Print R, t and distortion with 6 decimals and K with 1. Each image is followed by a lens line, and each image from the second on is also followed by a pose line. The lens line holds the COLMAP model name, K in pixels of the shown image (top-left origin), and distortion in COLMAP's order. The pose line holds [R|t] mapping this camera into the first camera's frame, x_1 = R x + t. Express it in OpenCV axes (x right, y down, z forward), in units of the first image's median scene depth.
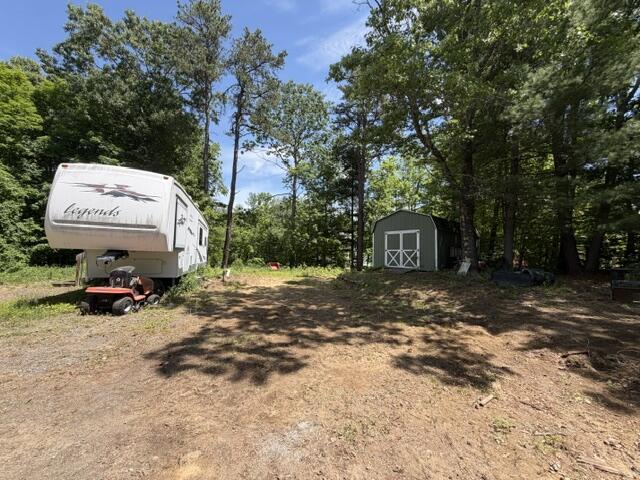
lens RADIAL K [[251.5, 0, 320.0], [0, 251.5, 240.0], [0, 0, 1]] dist [0.001966, 0.000395]
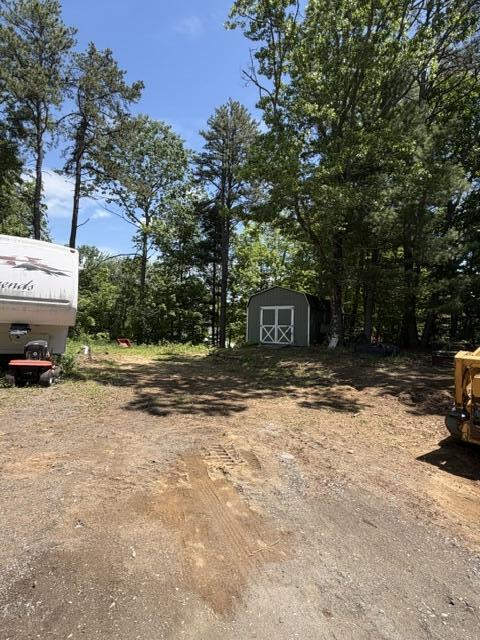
lens RADIAL K [[315.8, 0, 240.0], [0, 315.8, 320.0], [0, 0, 1]] dist [-0.001506, 0.000882]
pose [[0.965494, 0.015773, 0.259946, -0.096494], [-0.023141, 0.999412, 0.025310, -0.007908], [-0.259394, -0.030452, 0.965291, -0.120705]]
